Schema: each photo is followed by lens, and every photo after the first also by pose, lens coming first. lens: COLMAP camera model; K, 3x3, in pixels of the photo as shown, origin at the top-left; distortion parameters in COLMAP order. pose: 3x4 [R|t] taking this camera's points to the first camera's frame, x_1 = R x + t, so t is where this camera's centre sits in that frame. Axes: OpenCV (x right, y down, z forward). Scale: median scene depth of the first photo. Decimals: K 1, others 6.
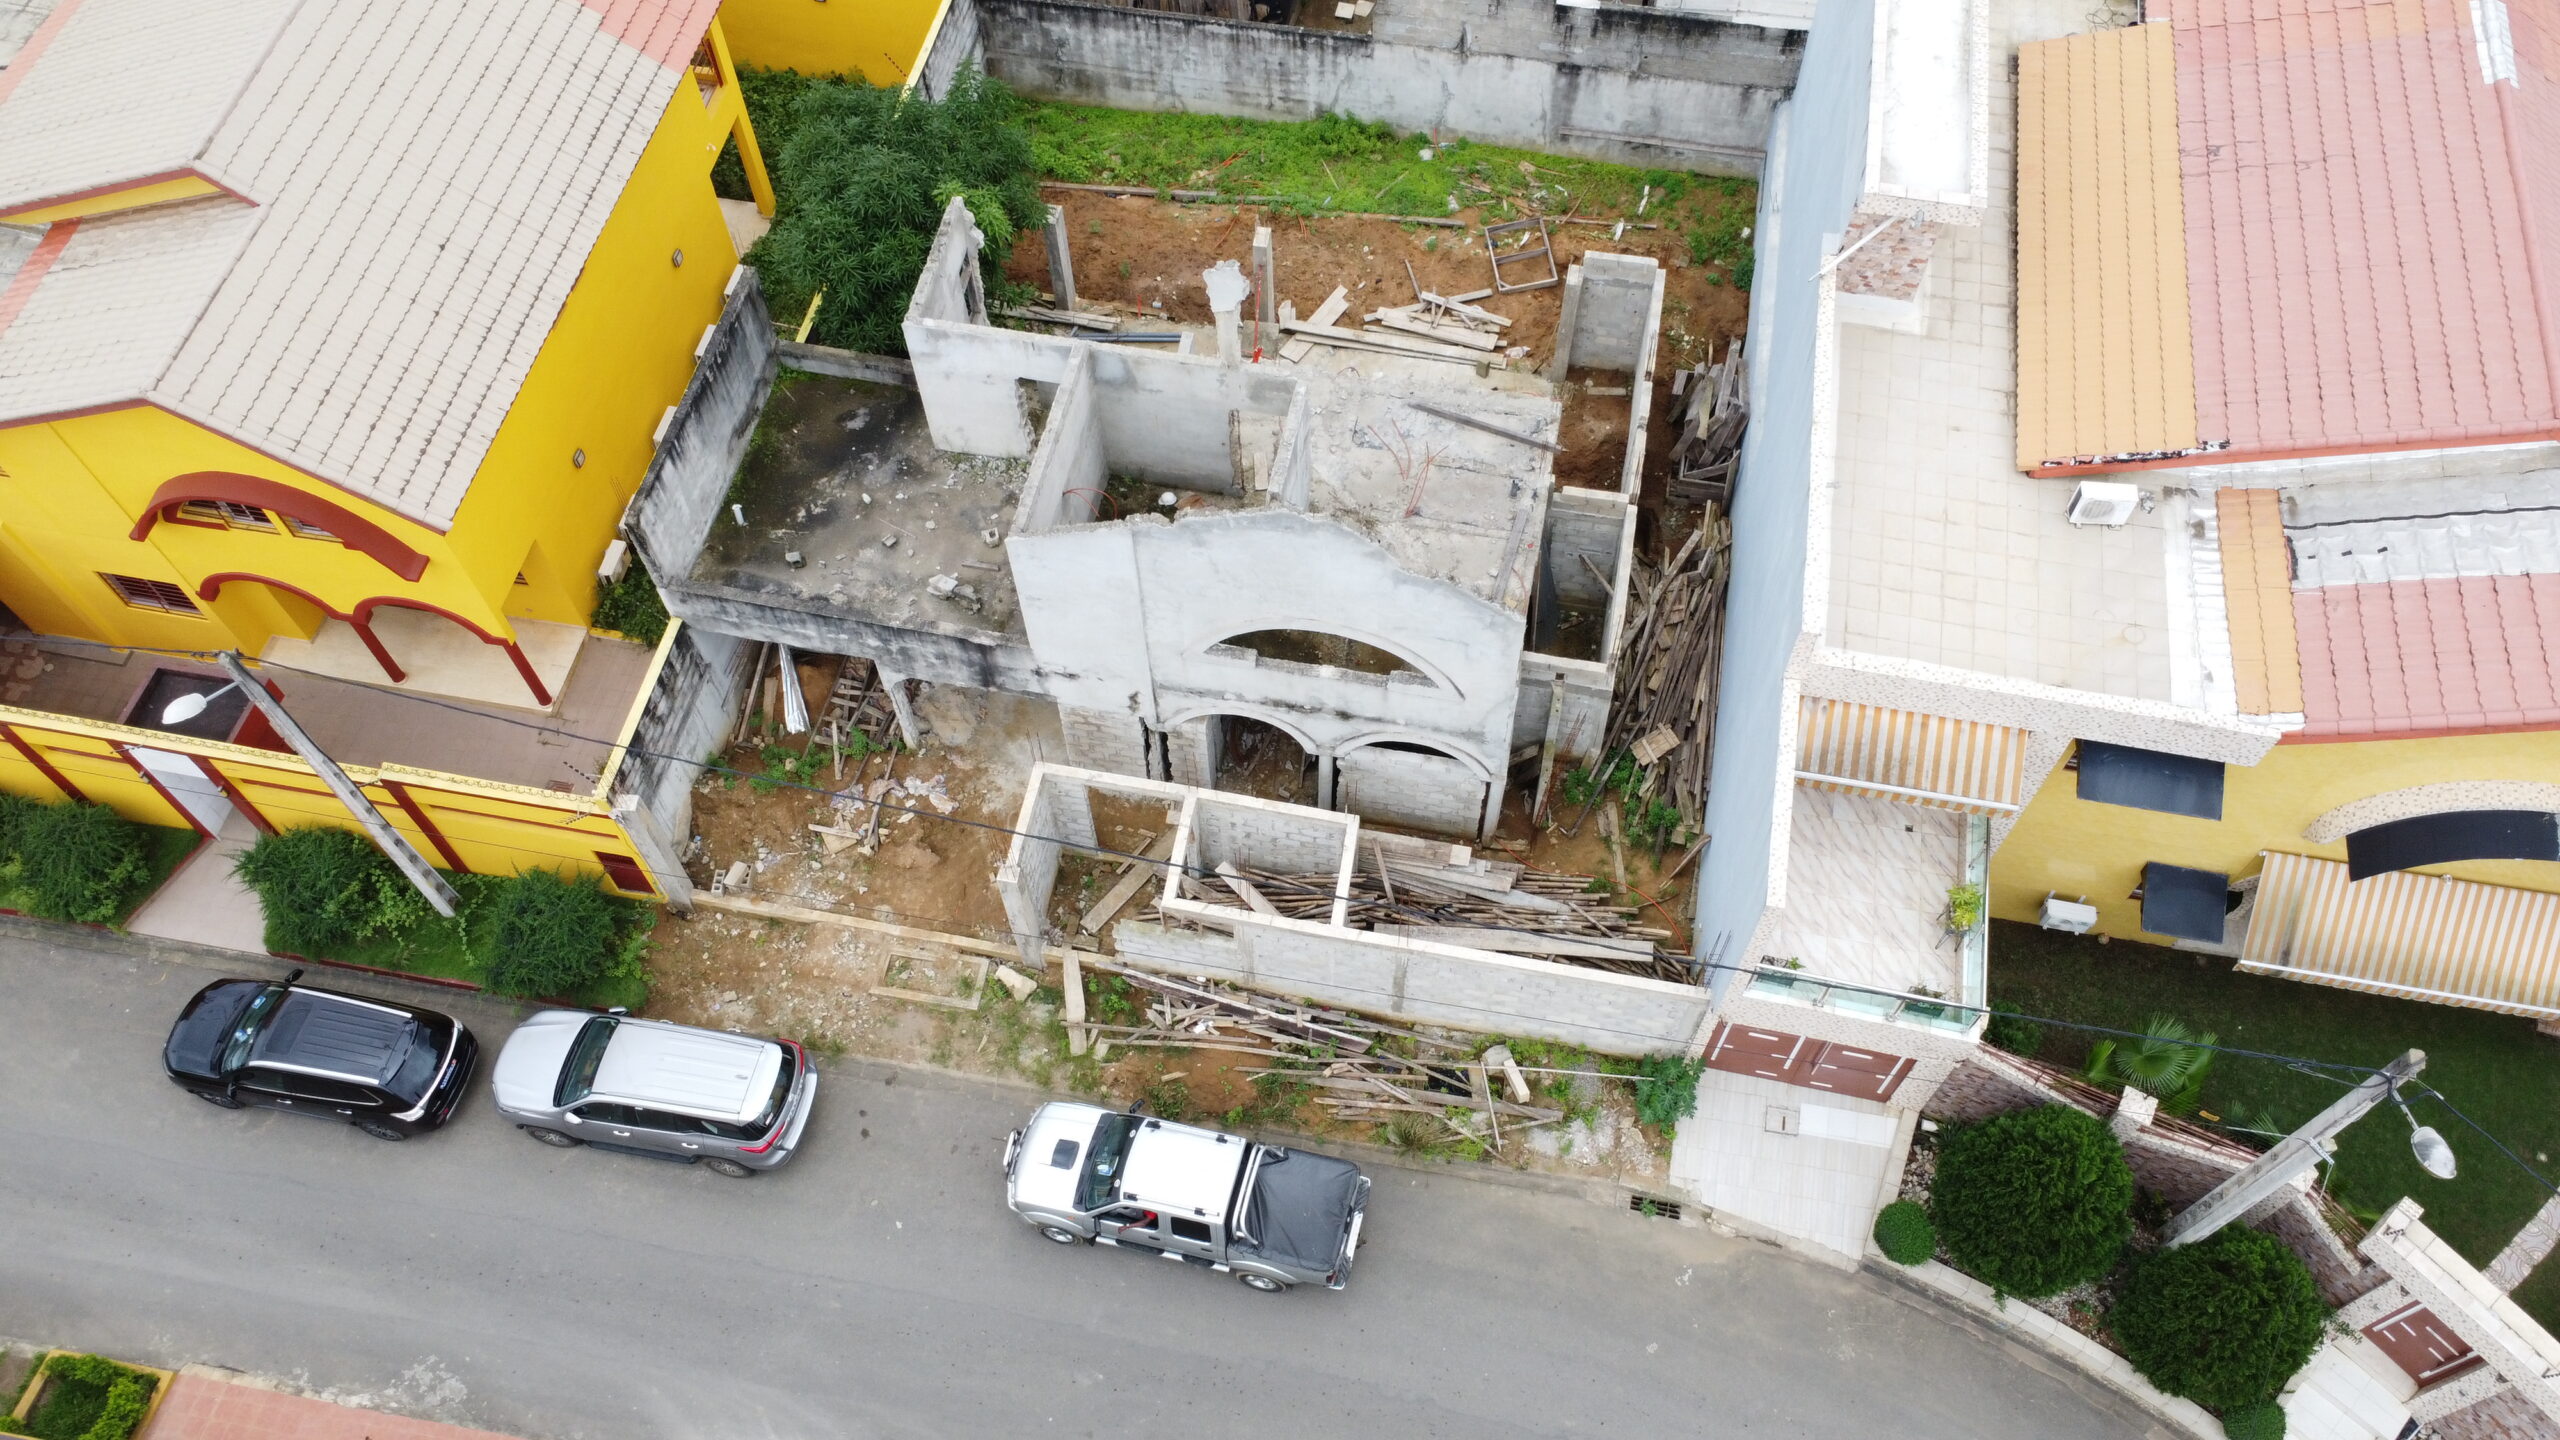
lens RADIAL K [[1925.0, 0, 1302.6], [0, 1925.0, 724.6], [0, 0, 1]] dist [-0.002036, -0.005116]
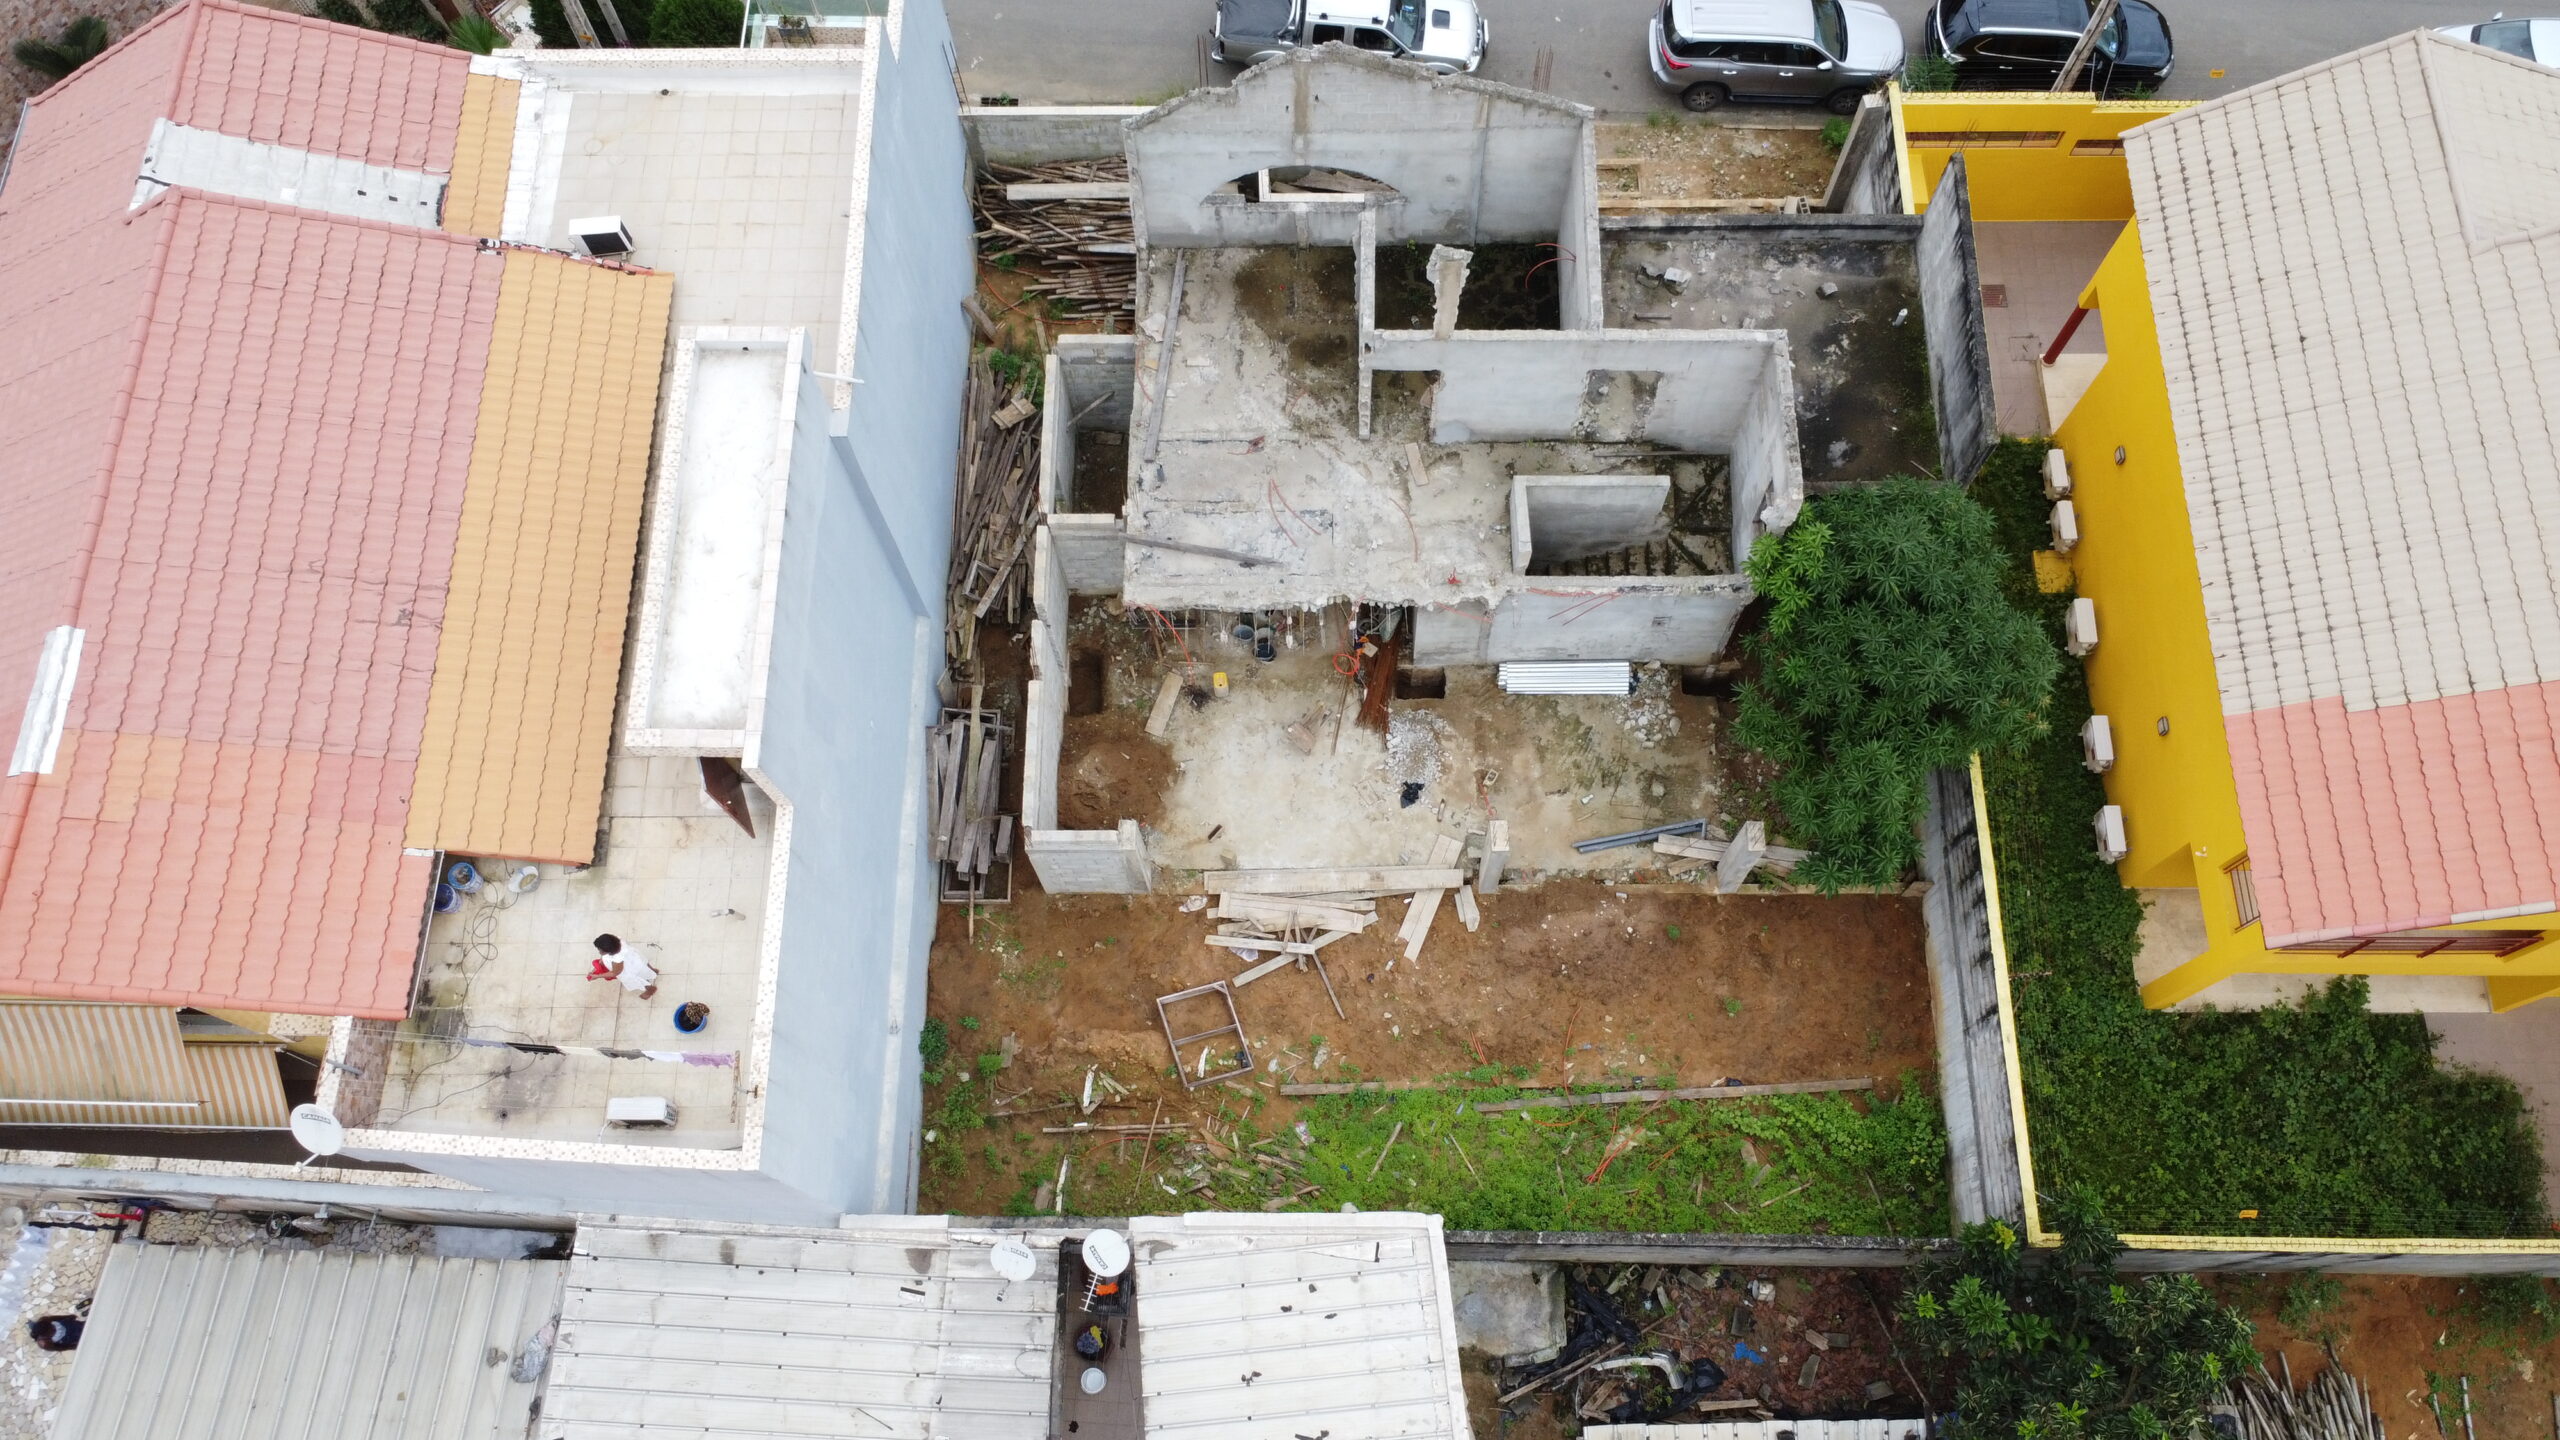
lens RADIAL K [[1925.0, 0, 1302.6], [0, 1925.0, 724.6], [0, 0, 1]] dist [-0.002036, -0.005116]
pose [[-0.982826, 0.178436, -0.047043, 0.106174], [-0.148044, -0.610249, 0.778254, -0.971964], [0.110160, 0.771853, 0.626185, 0.476519]]
